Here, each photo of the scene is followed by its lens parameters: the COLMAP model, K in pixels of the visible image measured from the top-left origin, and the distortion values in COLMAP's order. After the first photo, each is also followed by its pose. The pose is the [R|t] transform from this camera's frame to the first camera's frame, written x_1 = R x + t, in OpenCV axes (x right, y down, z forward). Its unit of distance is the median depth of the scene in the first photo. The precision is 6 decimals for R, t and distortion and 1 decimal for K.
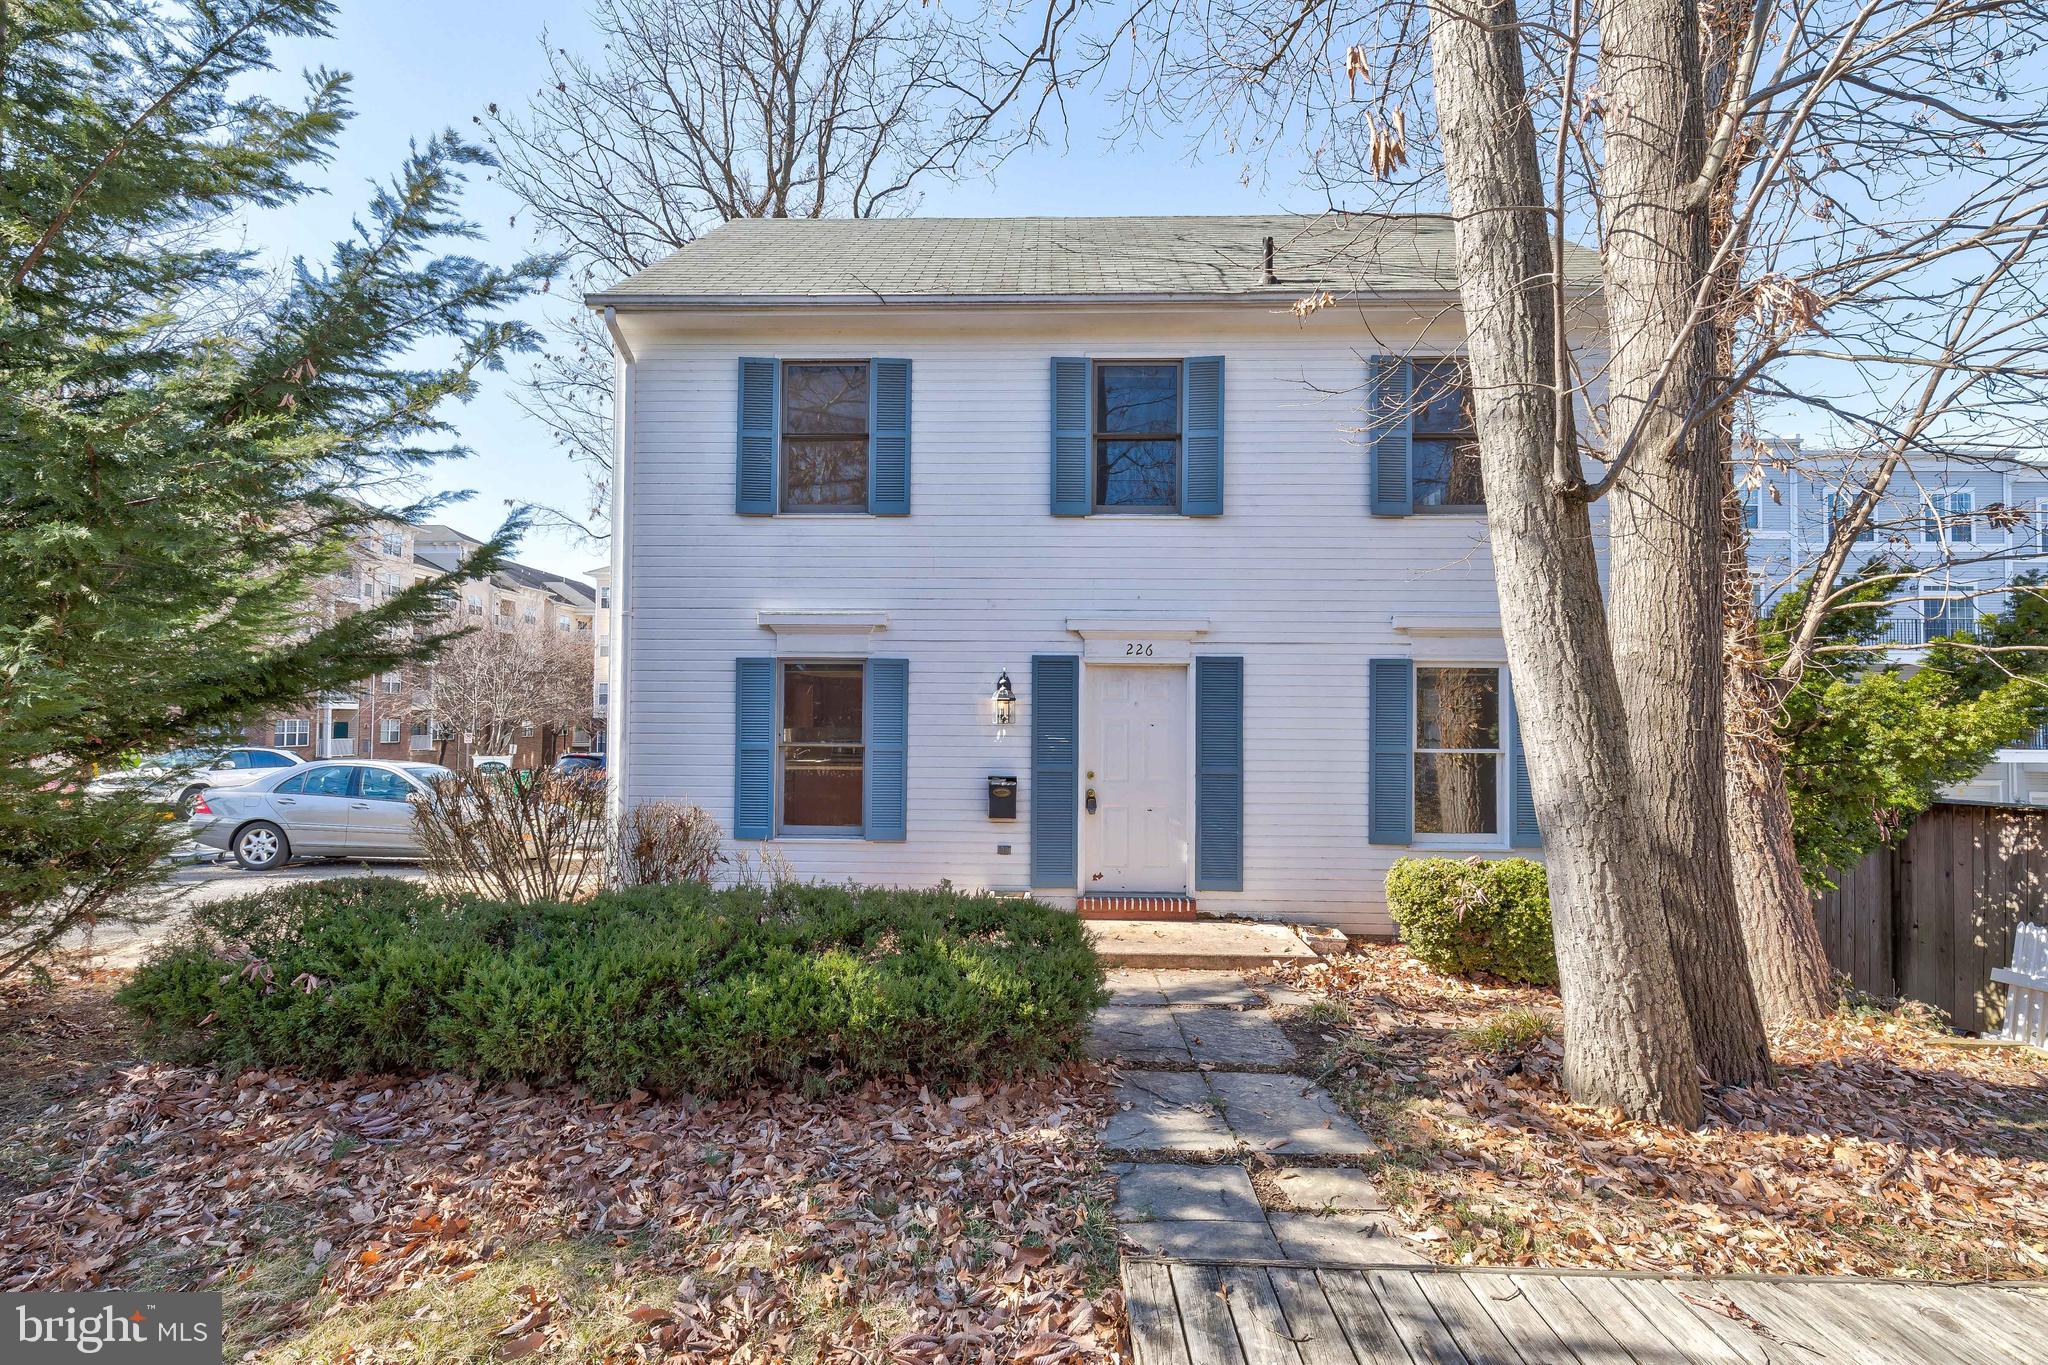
lens RADIAL K [[927.2, 0, 1002.3], [0, 927.2, 682.9], [0, 0, 1]] dist [0.011346, -0.001955]
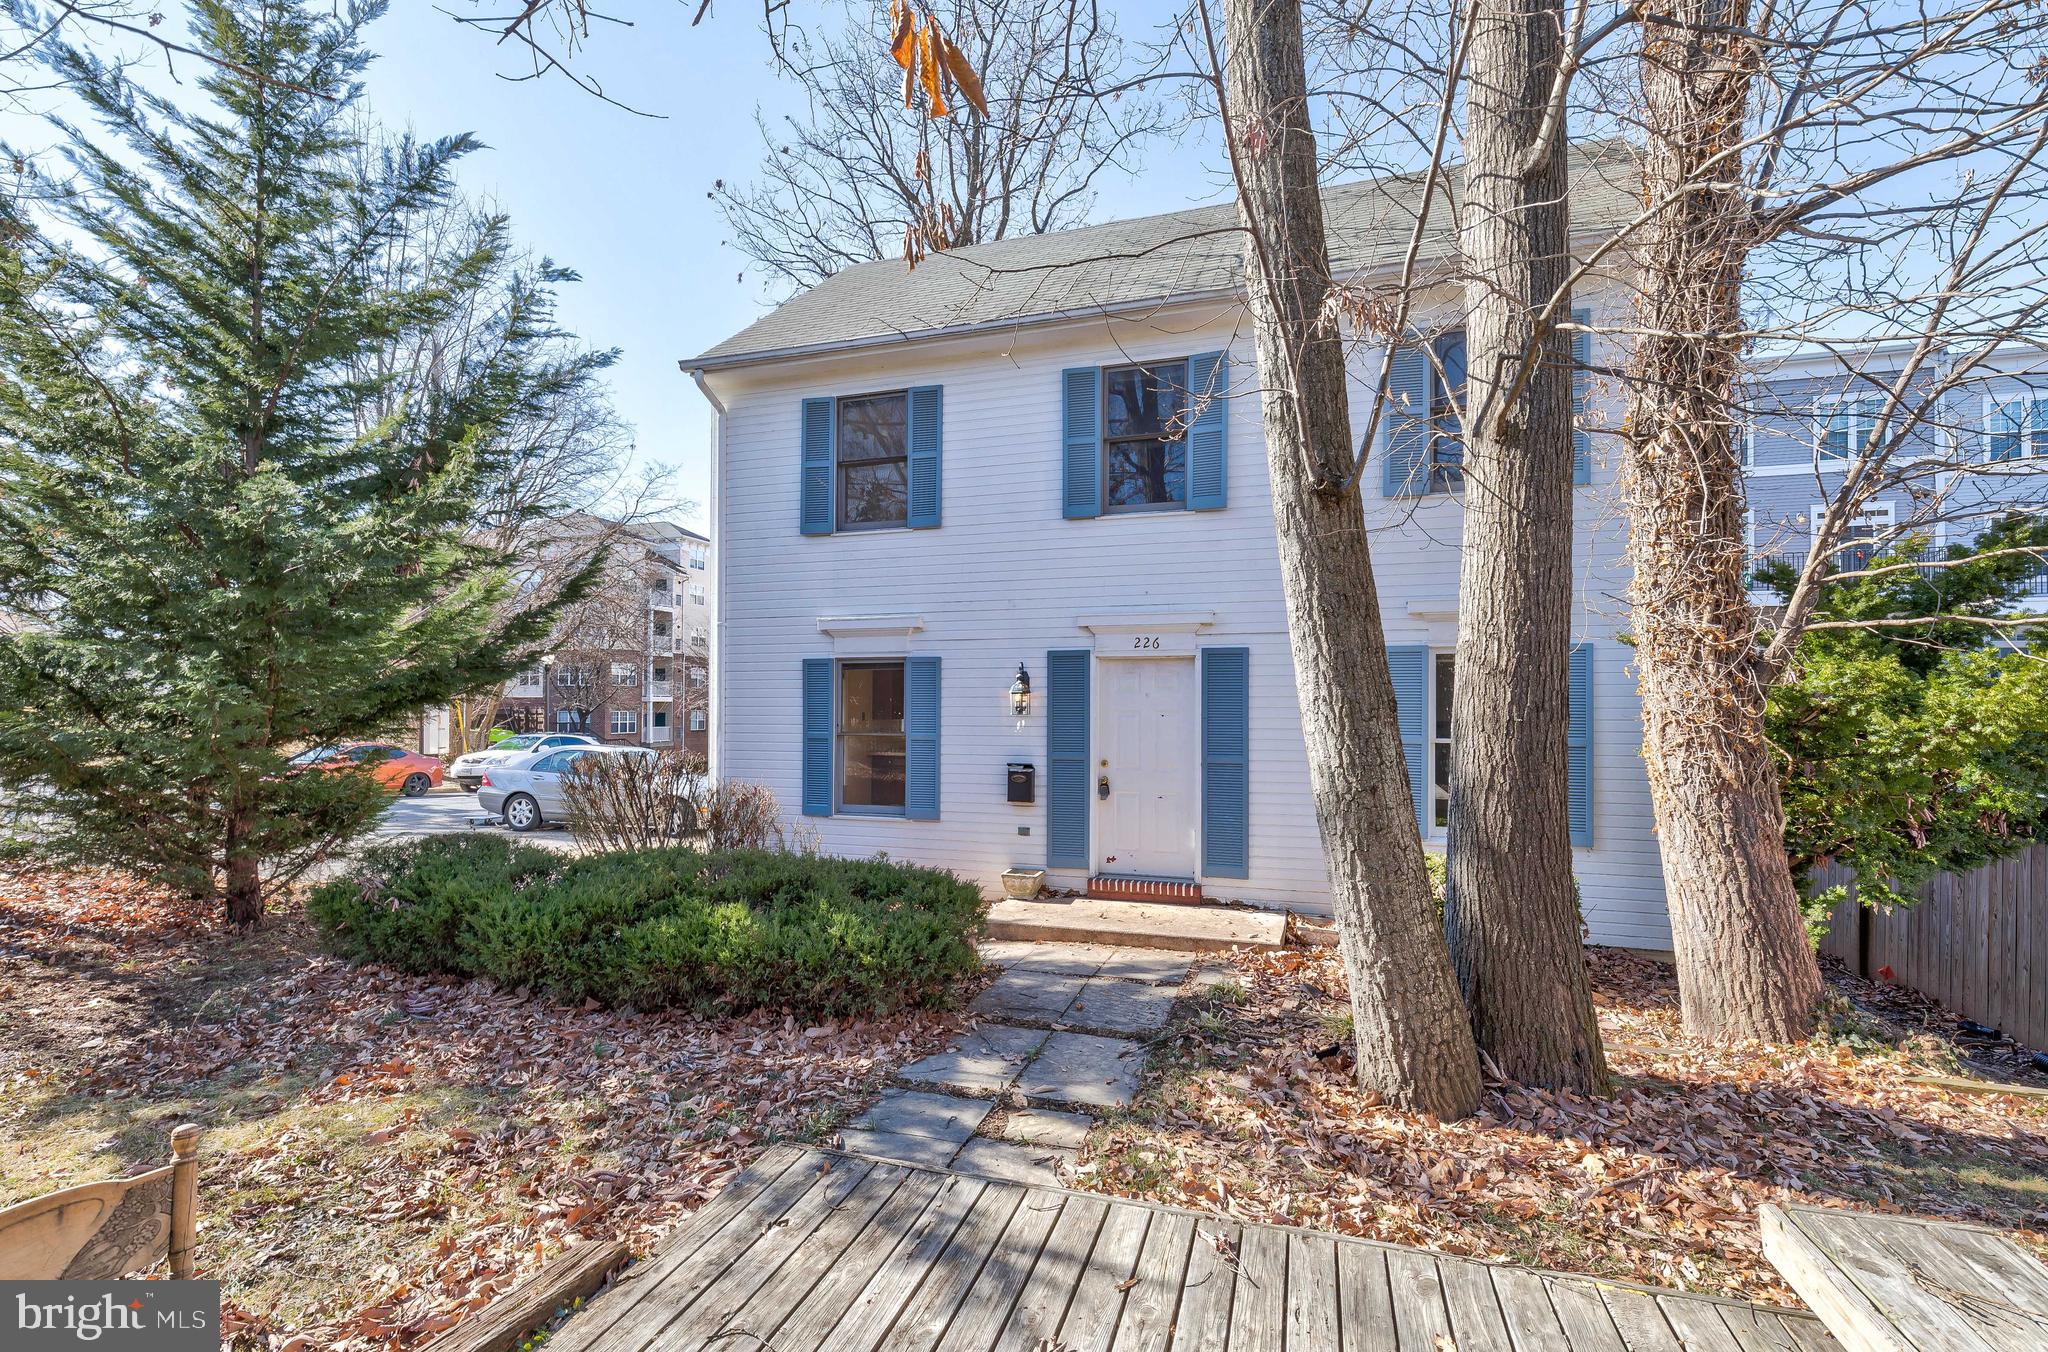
lens RADIAL K [[927.2, 0, 1005.3], [0, 927.2, 679.9], [0, 0, 1]] dist [0.011346, -0.001955]
pose [[0.958293, -0.015744, -0.285352, 0.354974], [0.018621, 0.999799, 0.007371, -0.005987], [0.285179, -0.012377, 0.958394, -0.051160]]
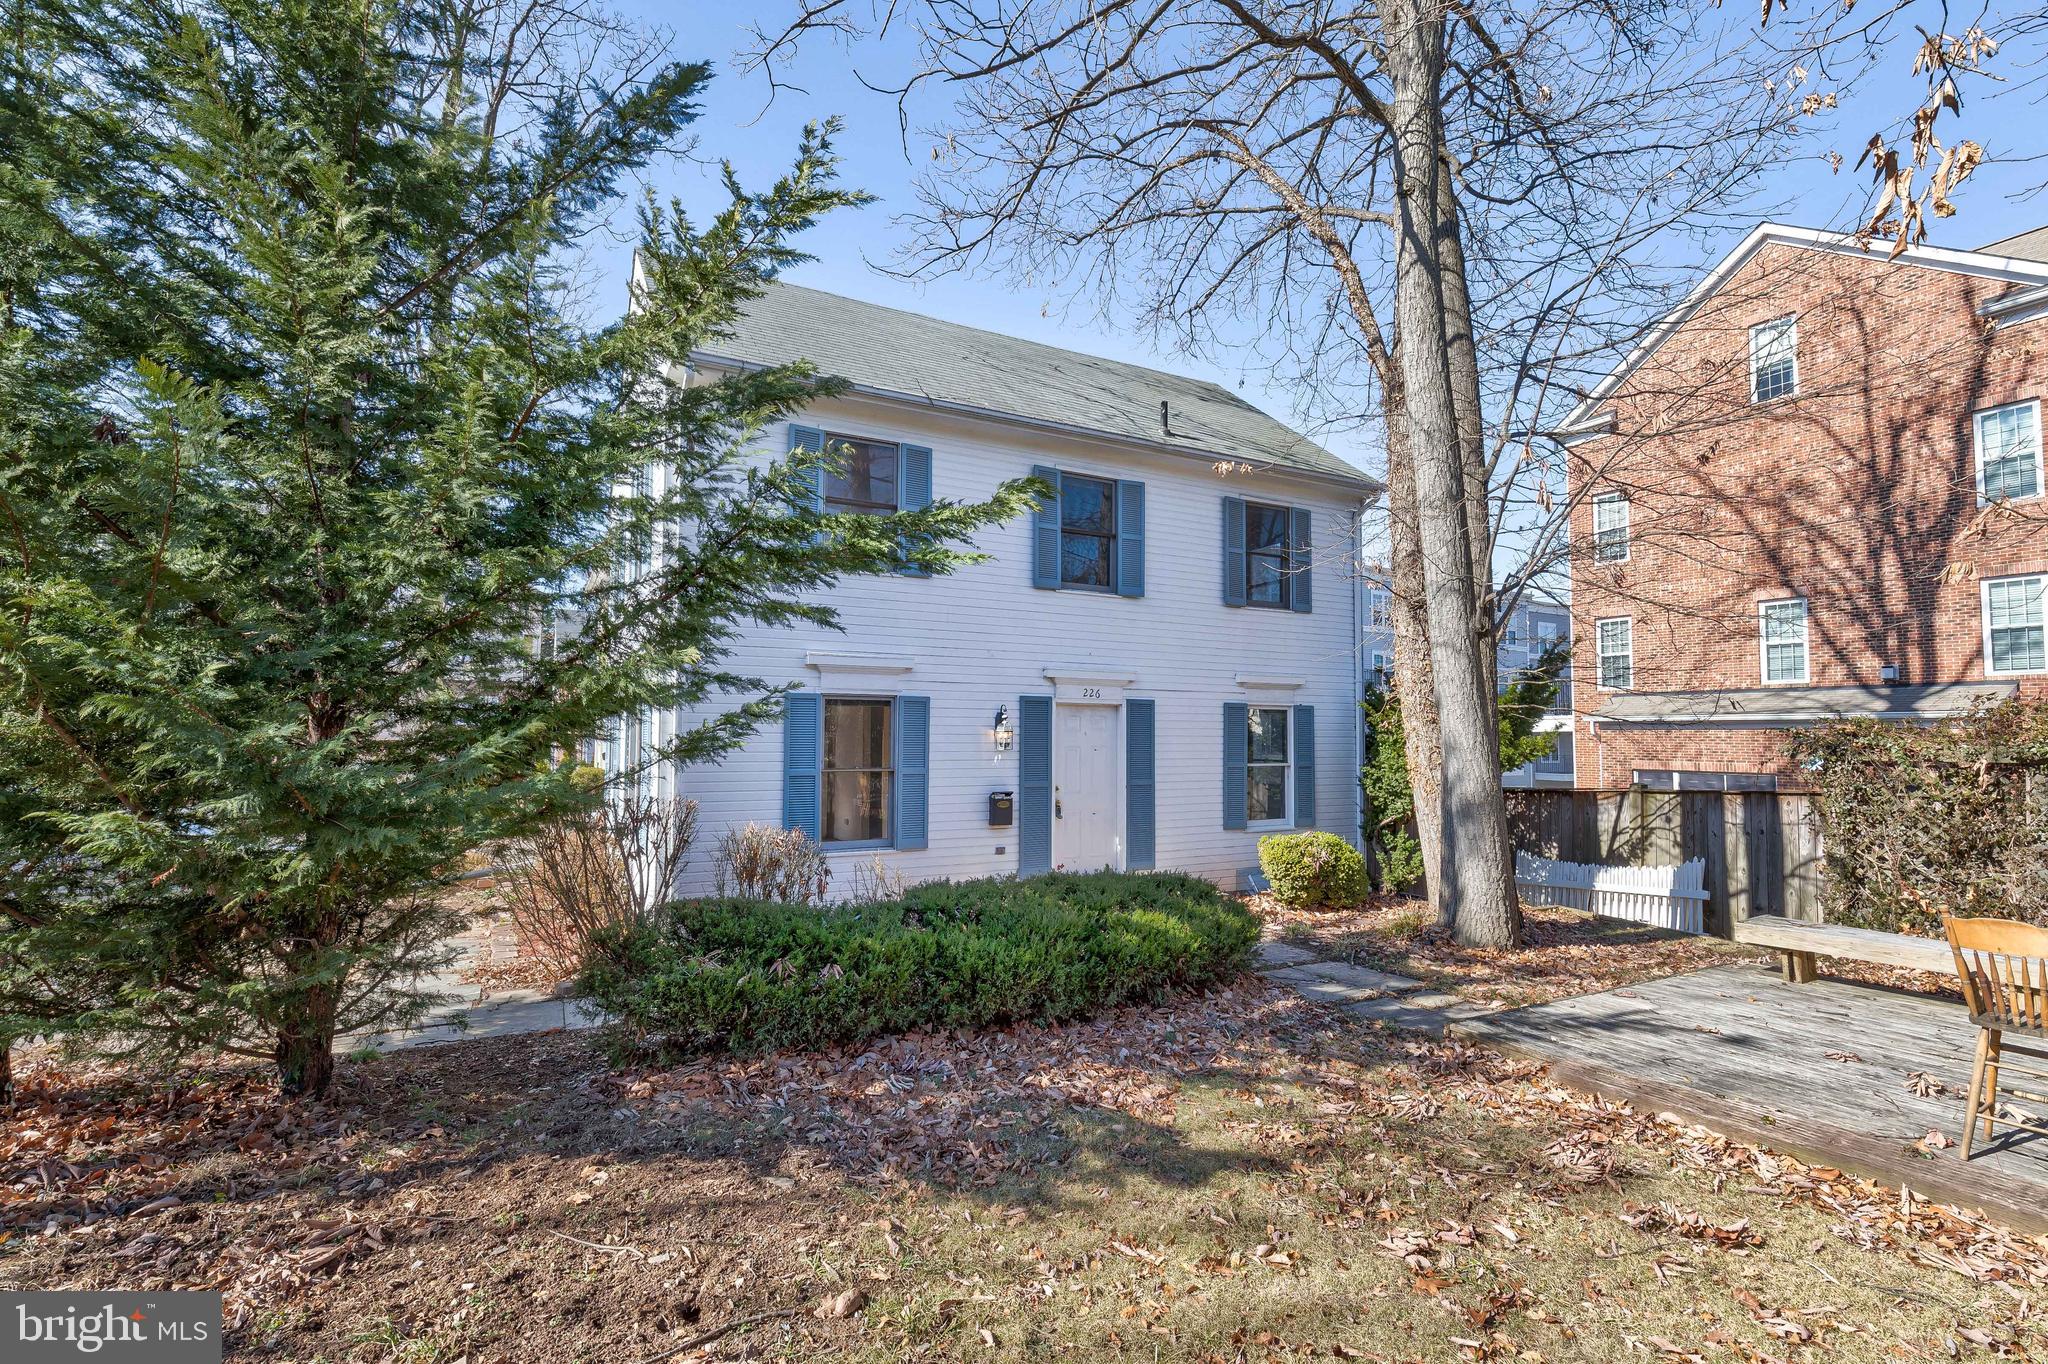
lens RADIAL K [[927.2, 0, 1015.0], [0, 927.2, 673.1], [0, 0, 1]] dist [0.011346, -0.001955]
pose [[0.865817, 0.030673, 0.499420, -0.745402], [-0.016075, 0.999309, -0.033506, -0.022035], [-0.500102, 0.020982, 0.865712, -0.120990]]
